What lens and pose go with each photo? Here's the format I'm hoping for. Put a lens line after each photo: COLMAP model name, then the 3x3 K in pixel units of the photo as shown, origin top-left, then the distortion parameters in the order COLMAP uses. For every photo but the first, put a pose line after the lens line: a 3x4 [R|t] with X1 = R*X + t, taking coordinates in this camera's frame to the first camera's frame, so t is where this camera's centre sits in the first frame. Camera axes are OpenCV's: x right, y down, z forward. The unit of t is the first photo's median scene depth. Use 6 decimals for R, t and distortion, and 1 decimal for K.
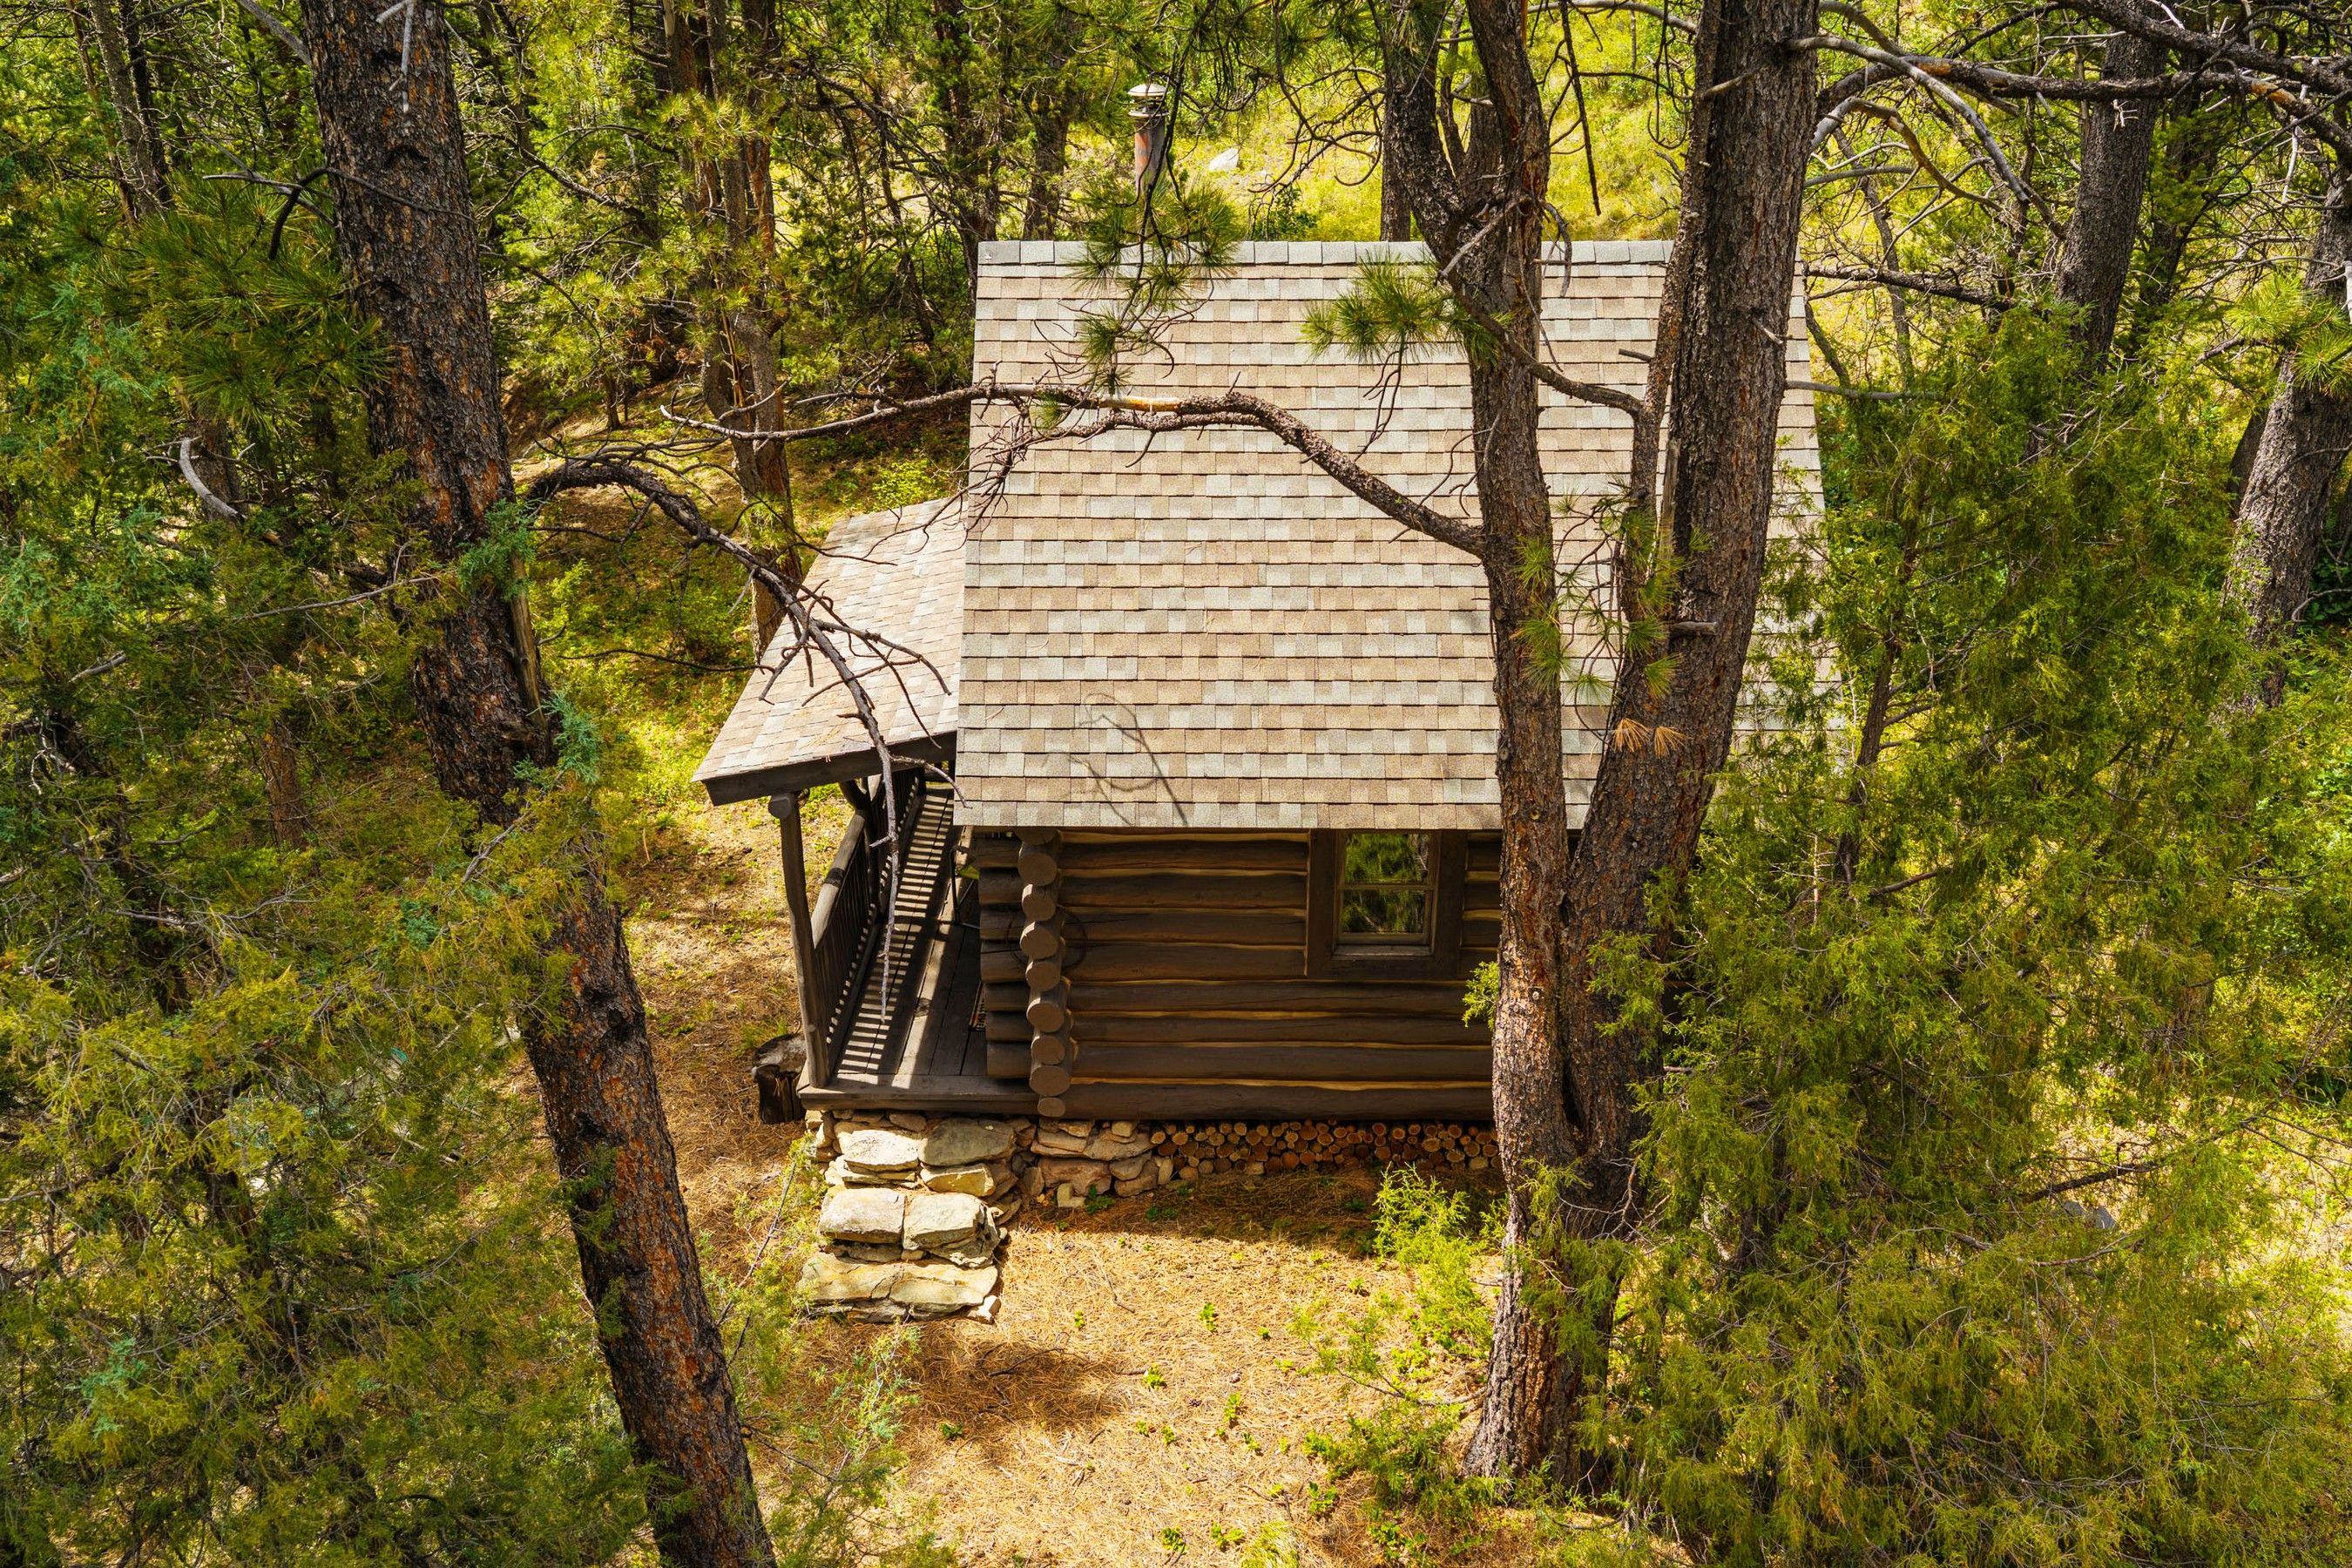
lens RADIAL K [[1949.1, 0, 1180.2], [0, 1949.1, 724.4], [0, 0, 1]] dist [0.005127, -0.003503]
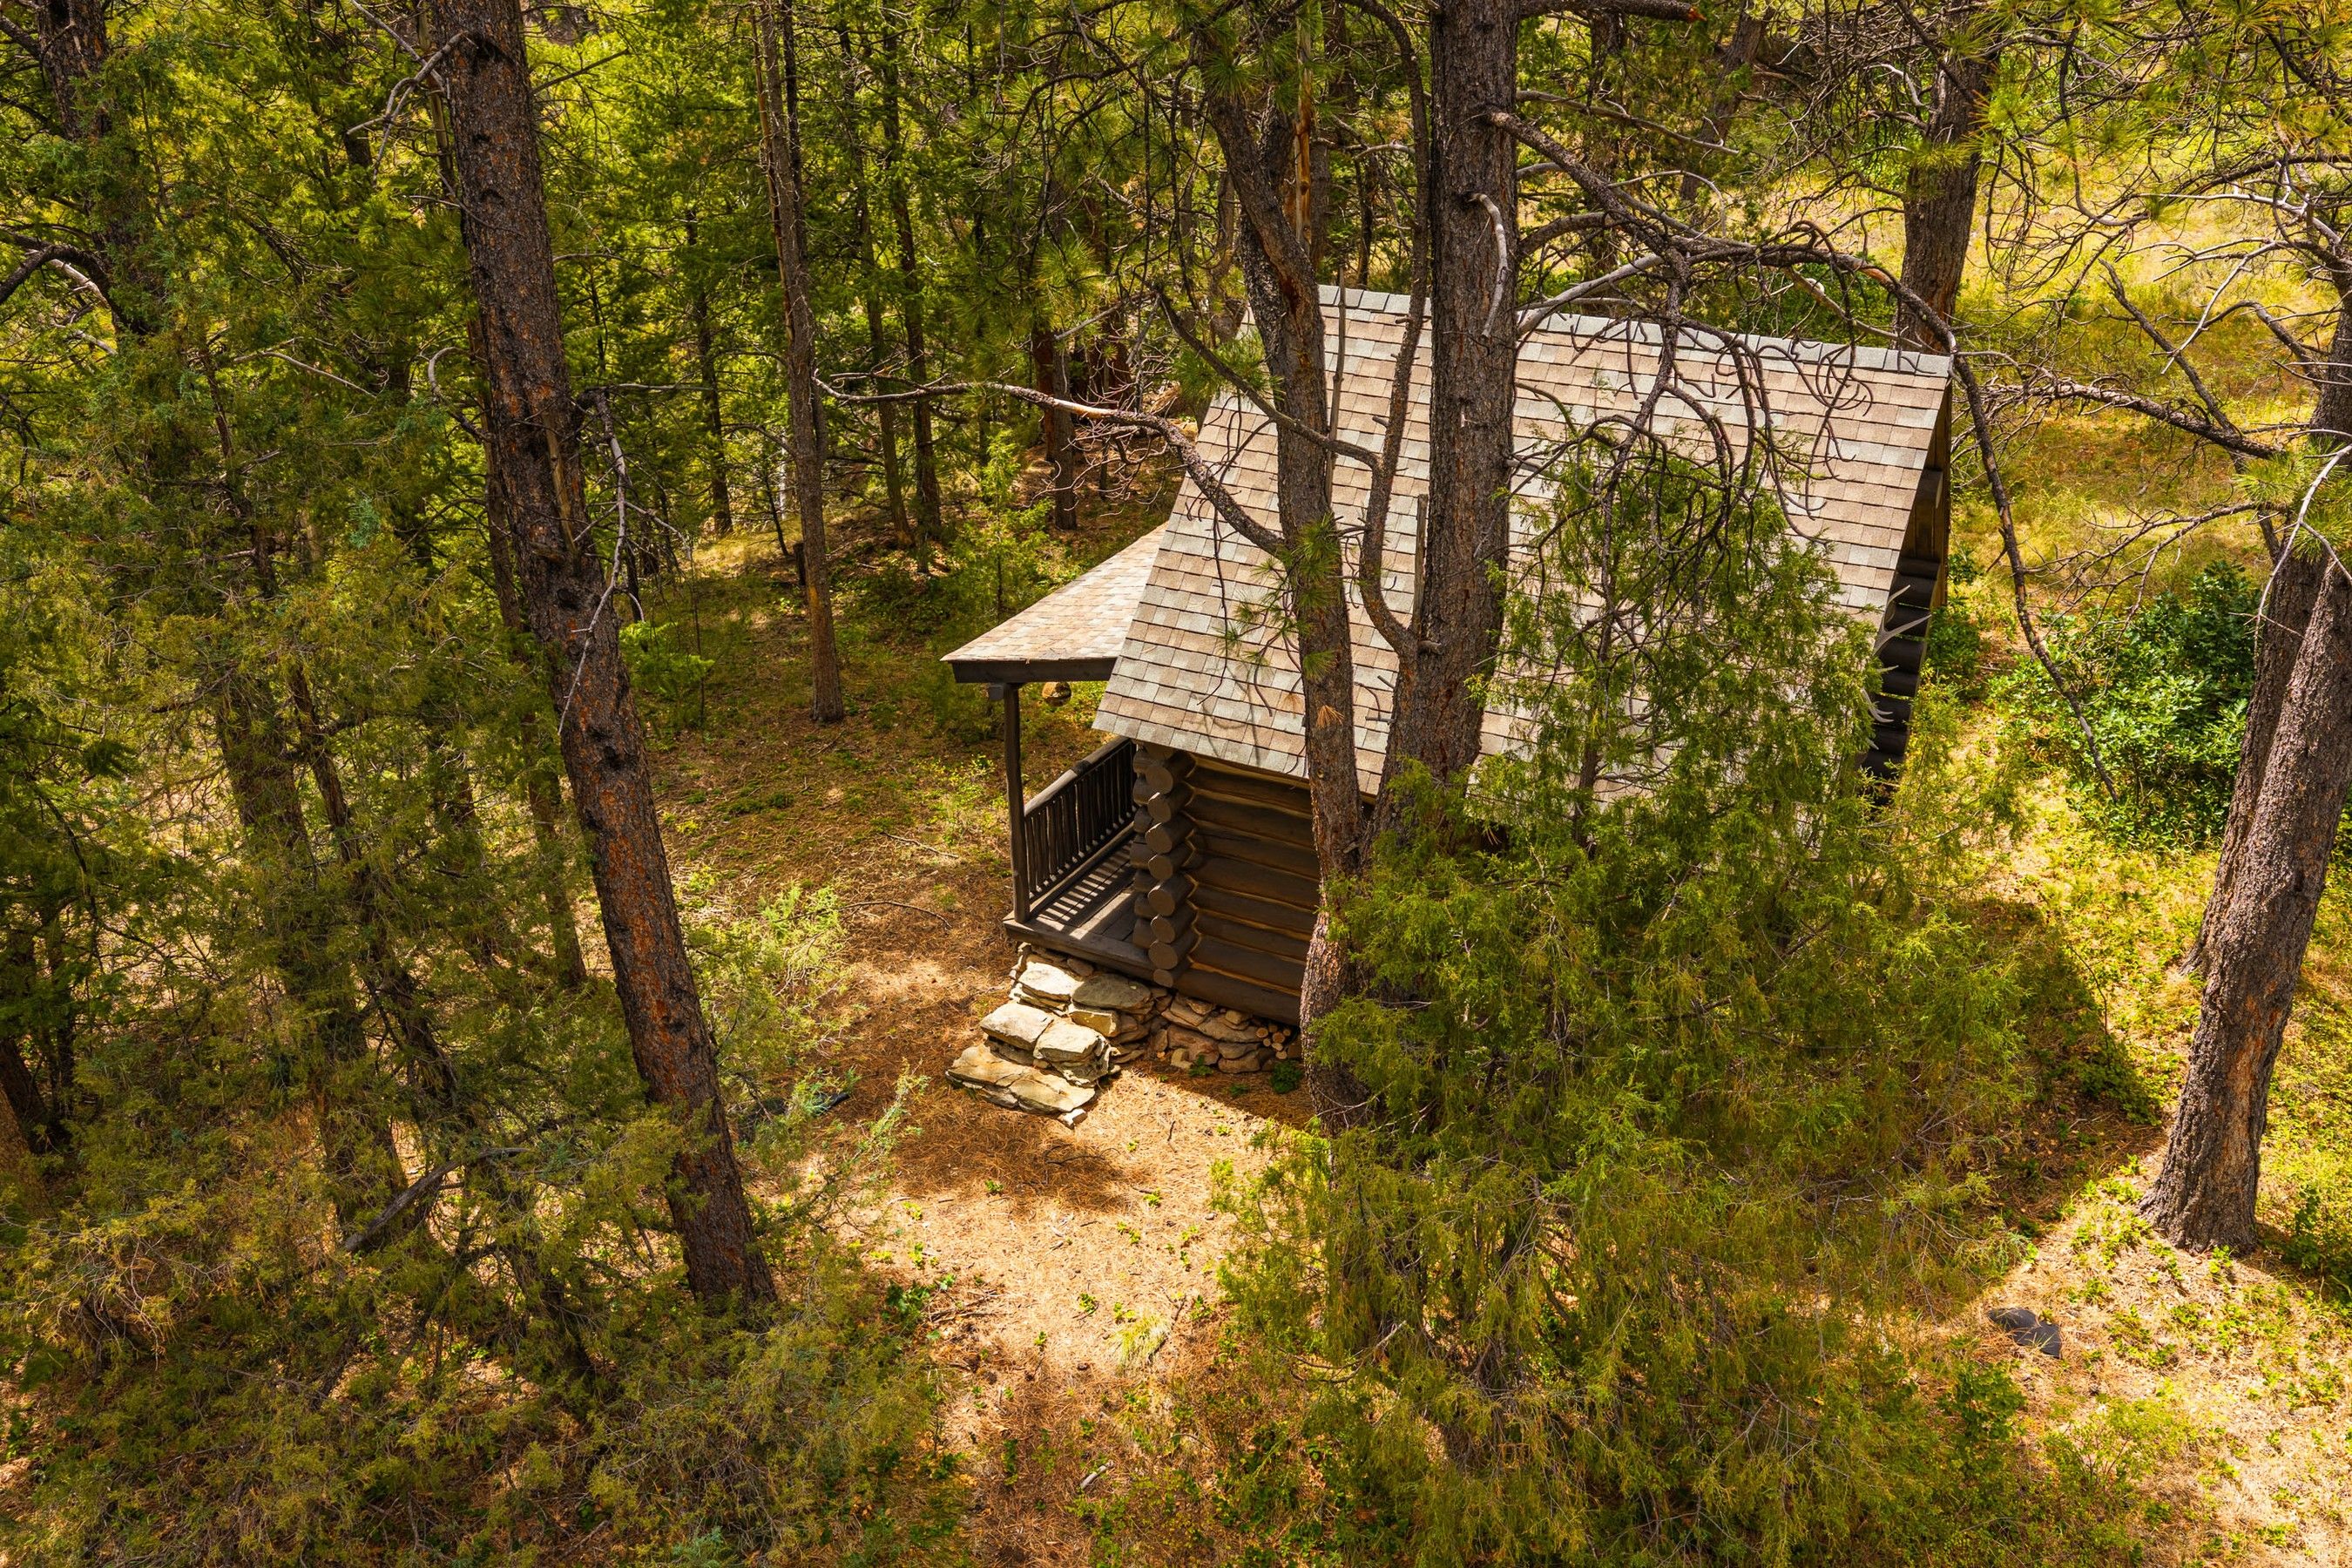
lens RADIAL K [[1949.1, 0, 1180.2], [0, 1949.1, 724.4], [0, 0, 1]] dist [0.005127, -0.003503]
pose [[0.894888, 0.196355, -0.400774, 0.406914], [-0.196929, 0.979593, 0.040219, -0.012185], [0.400492, 0.042932, 0.915294, -0.130211]]
